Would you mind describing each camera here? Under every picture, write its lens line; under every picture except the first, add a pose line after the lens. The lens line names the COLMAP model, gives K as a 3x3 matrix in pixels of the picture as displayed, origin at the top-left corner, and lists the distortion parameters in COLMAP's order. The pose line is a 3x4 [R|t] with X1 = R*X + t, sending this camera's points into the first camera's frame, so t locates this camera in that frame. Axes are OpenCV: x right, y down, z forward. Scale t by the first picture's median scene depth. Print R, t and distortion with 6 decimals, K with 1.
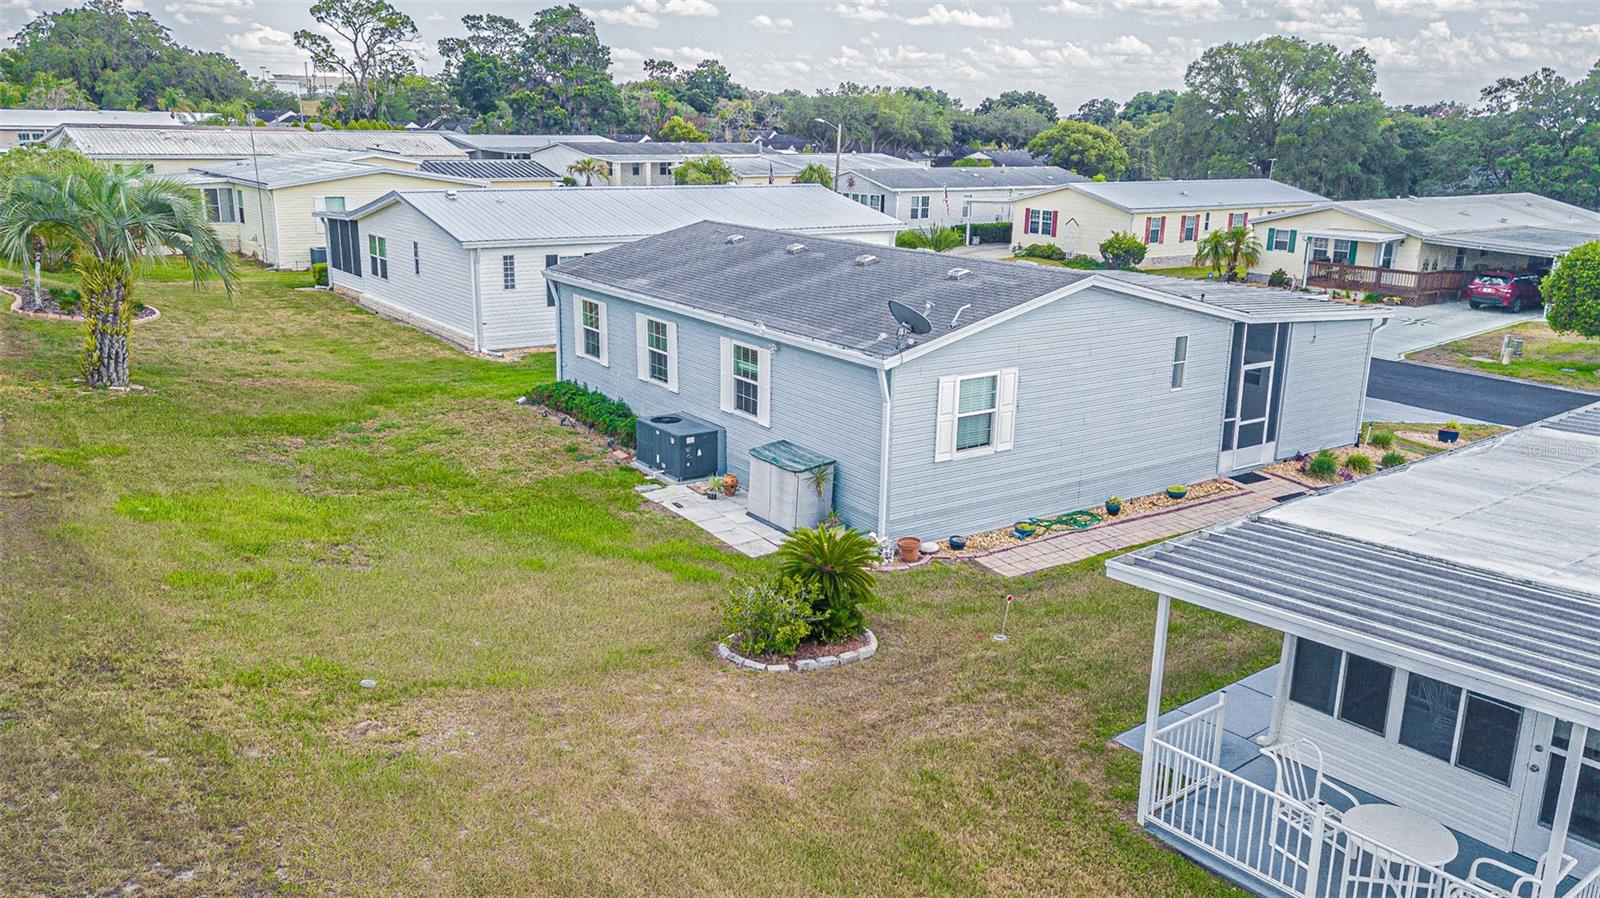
lens RADIAL K [[1220.2, 0, 800.8], [0, 1220.2, 458.9], [0, 0, 1]] dist [0.024078, 0.007906]
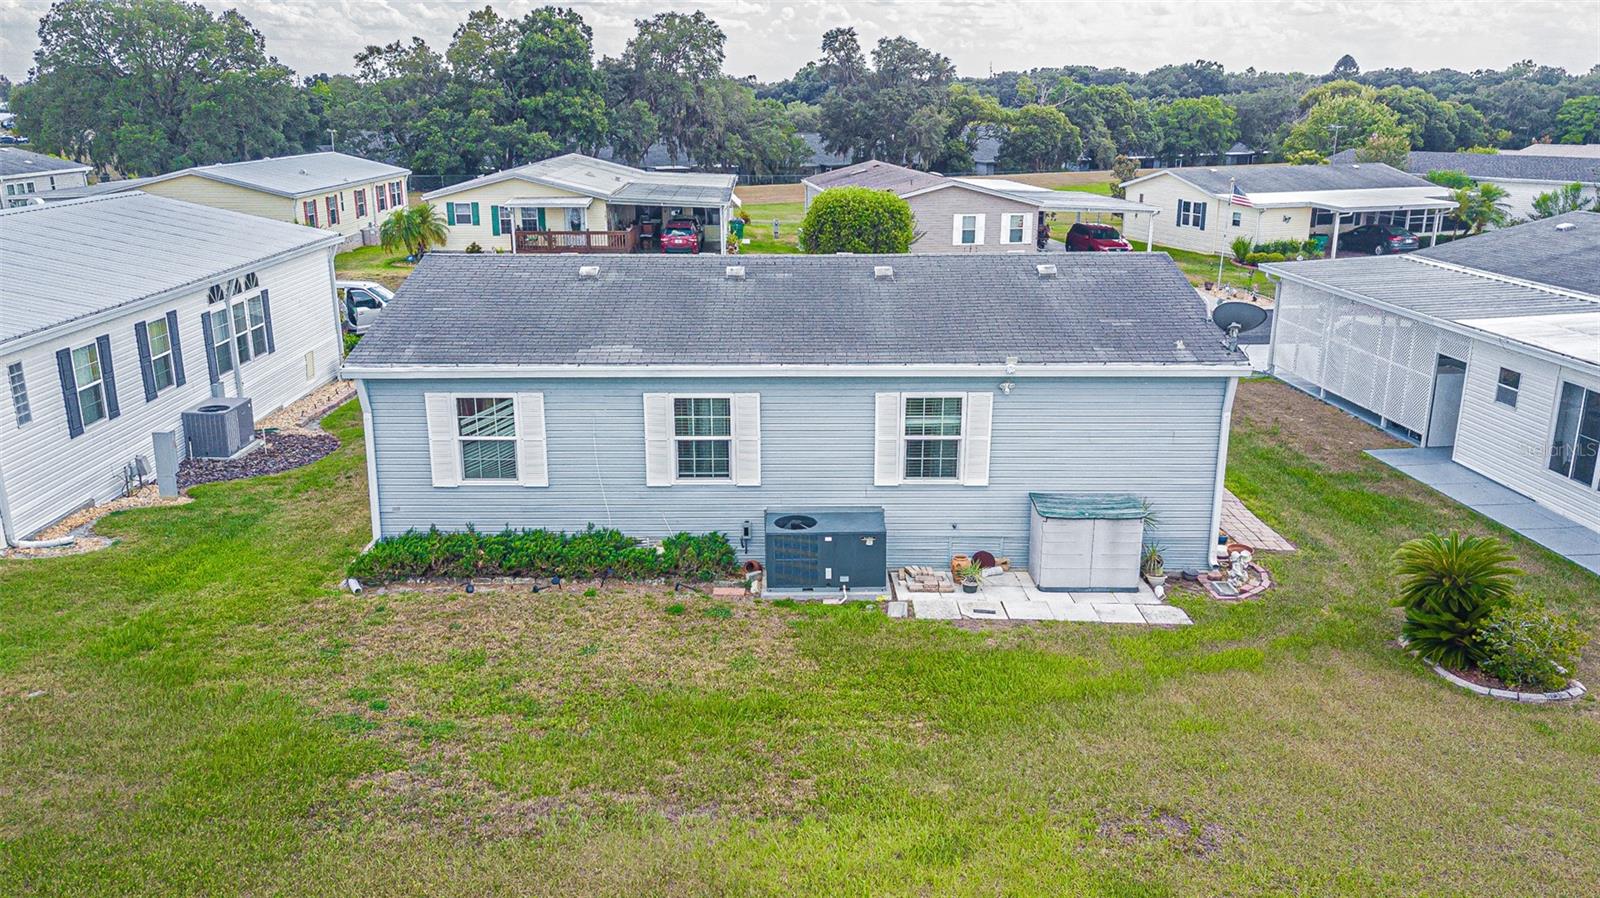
lens RADIAL K [[1220.2, 0, 800.8], [0, 1220.2, 458.9], [0, 0, 1]] dist [0.024078, 0.007906]
pose [[0.567712, -0.251788, 0.783776, -0.656142], [0.228976, 0.962805, 0.143447, -0.168654], [-0.790742, 0.098029, 0.604249, 0.534761]]
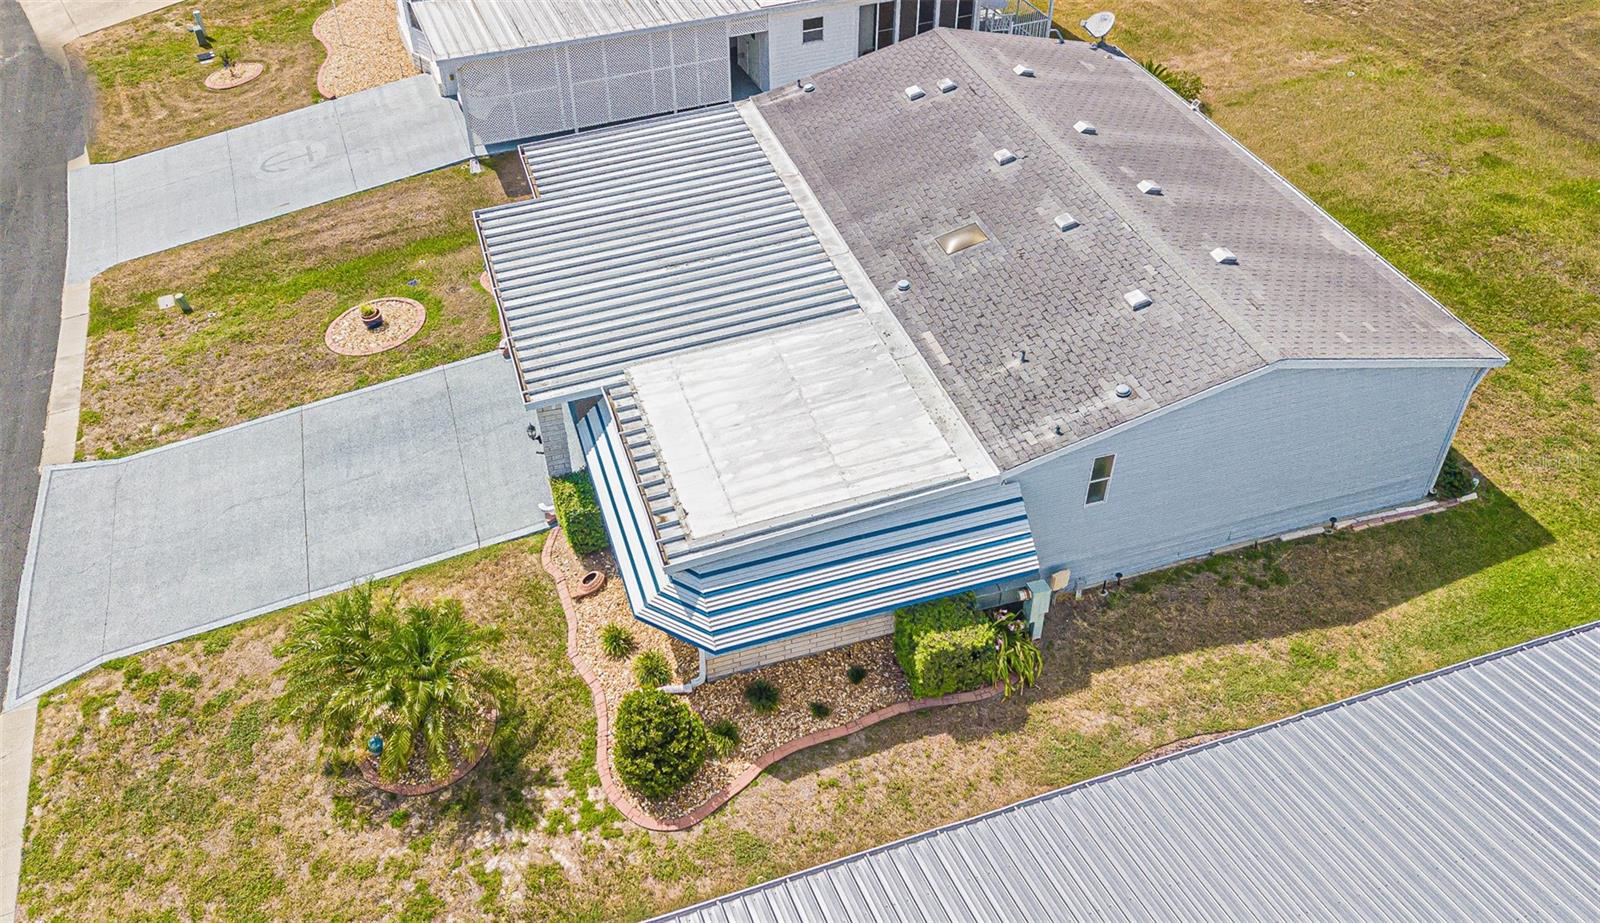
lens RADIAL K [[1277.9, 0, 778.0], [0, 1277.9, 462.0], [0, 0, 1]] dist [0.027436, 0.001497]
pose [[-0.954650, -0.202781, 0.218000, 0.011439], [0.071655, 0.554199, 0.829294, -0.869356], [-0.288980, 0.807306, -0.514536, 1.778732]]
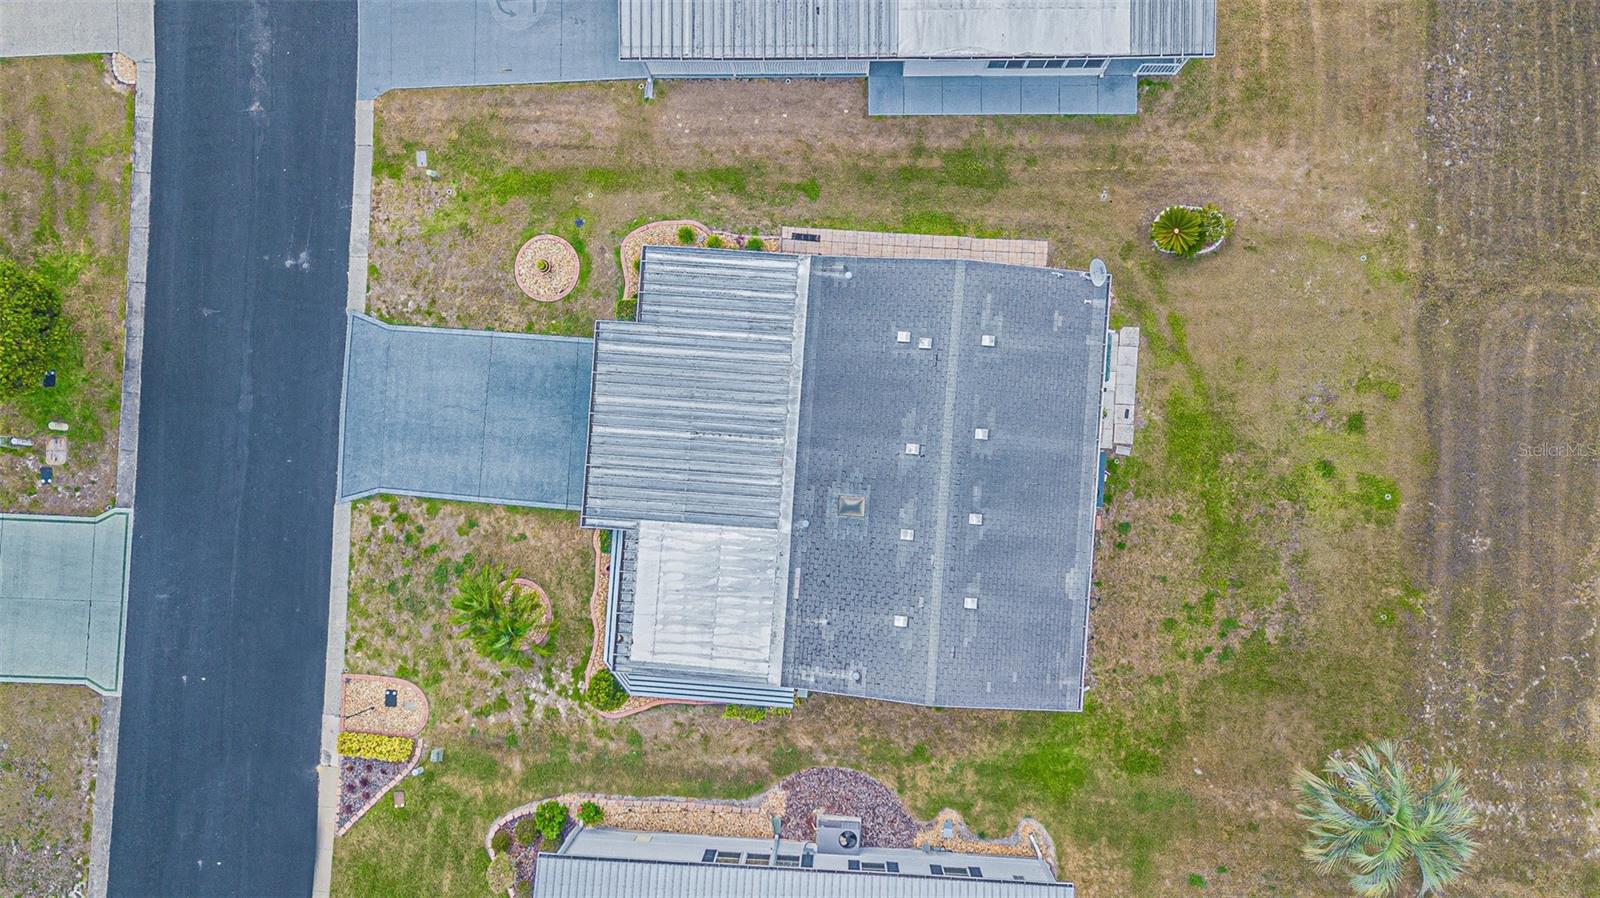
lens RADIAL K [[1246.1, 0, 801.1], [0, 1246.1, 451.6], [0, 0, 1]] dist [0.026053, 0.000787]
pose [[-0.778013, -0.628070, 0.014956, 0.184501], [0.183350, -0.204224, 0.961601, -1.606552], [-0.600898, 0.750880, 0.274045, 0.719065]]
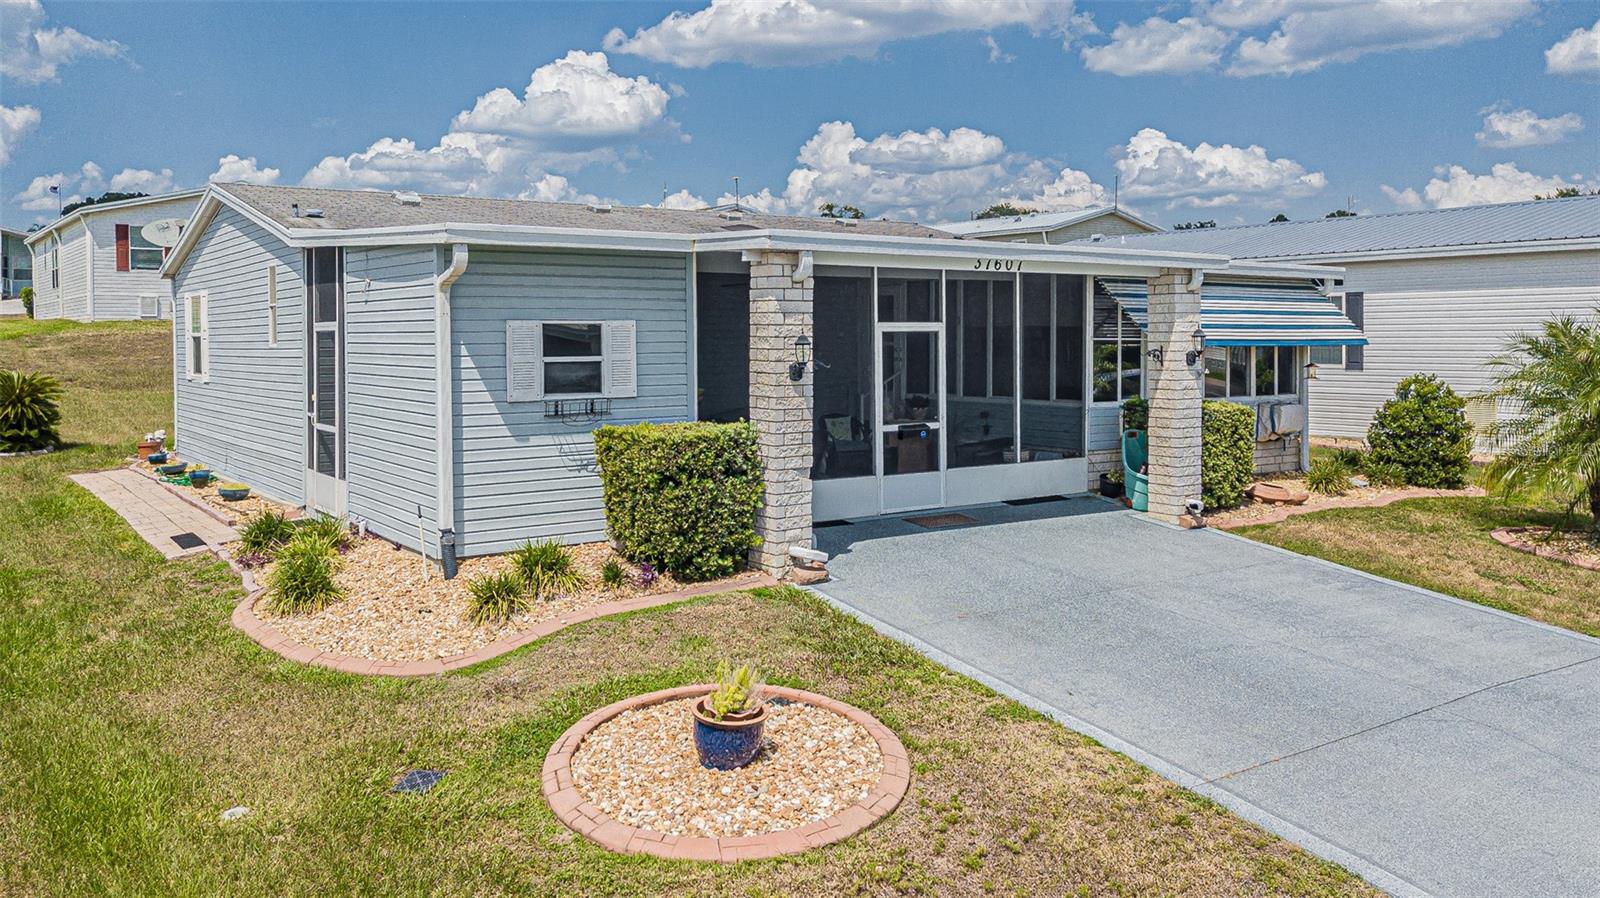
lens RADIAL K [[1279.3, 0, 801.8], [0, 1279.3, 357.5], [0, 0, 1]] dist [0.035553, -0.007733]
pose [[0.005962, 0.002541, -0.999979, 0.944943], [-0.255230, 0.966880, 0.000936, -0.115791], [0.966862, 0.255219, 0.006413, 1.186485]]
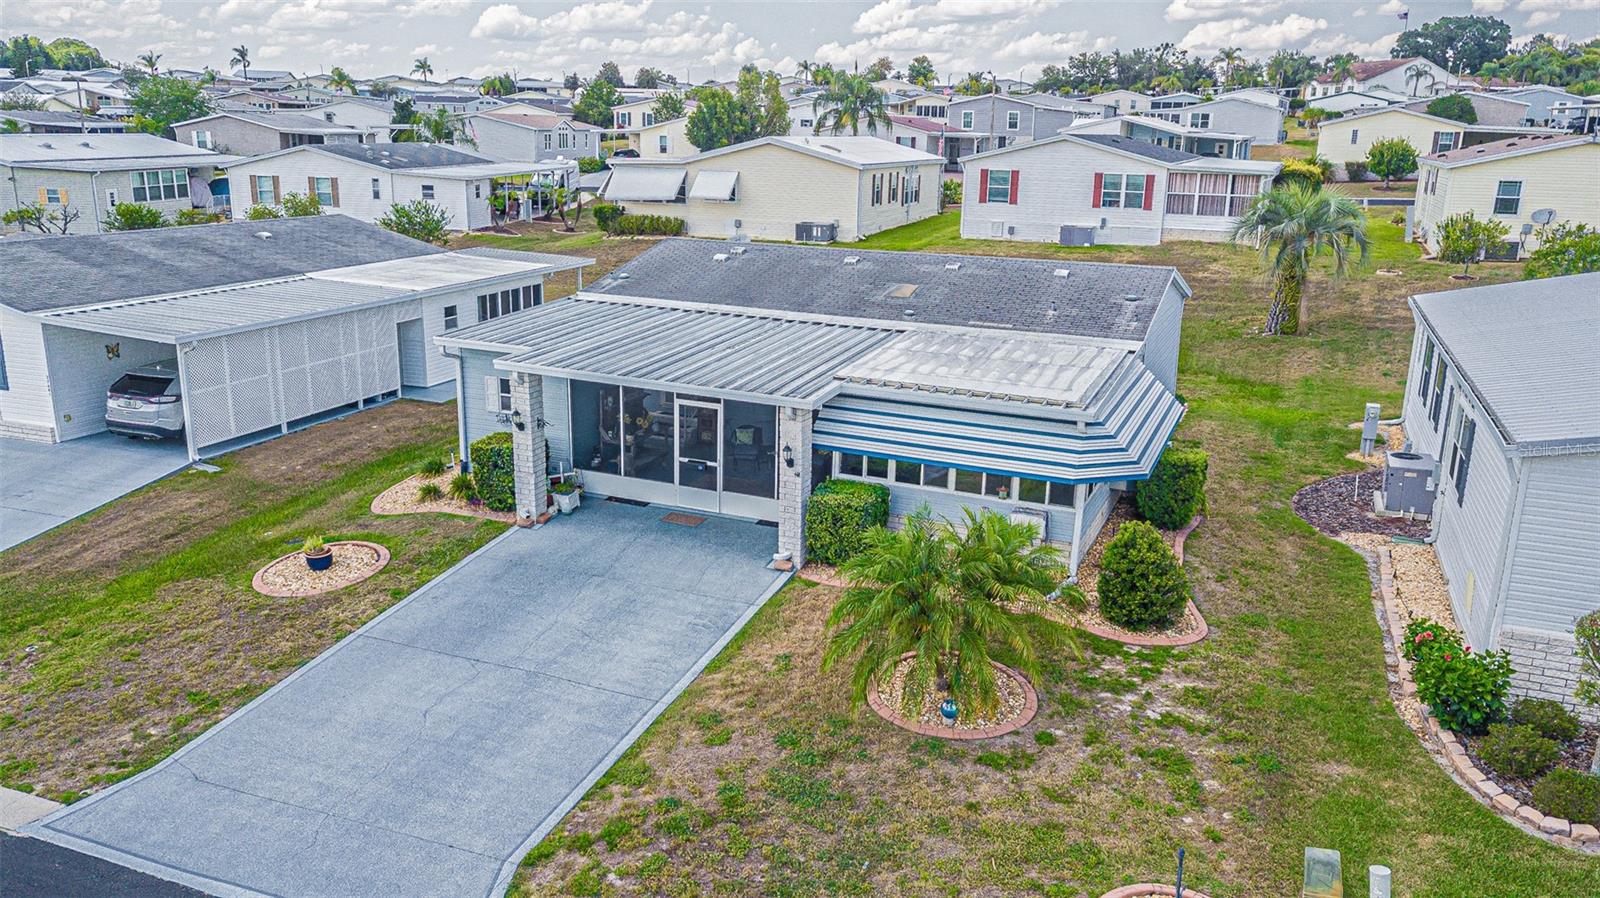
lens RADIAL K [[1224.0, 0, 799.3], [0, 1224.0, 447.1], [0, 0, 1]] dist [0.029520, -0.001365]
pose [[-0.846099, 0.099121, -0.523729, 0.788990], [-0.176581, 0.874951, 0.450867, -0.542793], [0.502927, 0.473958, -0.722792, 1.955832]]
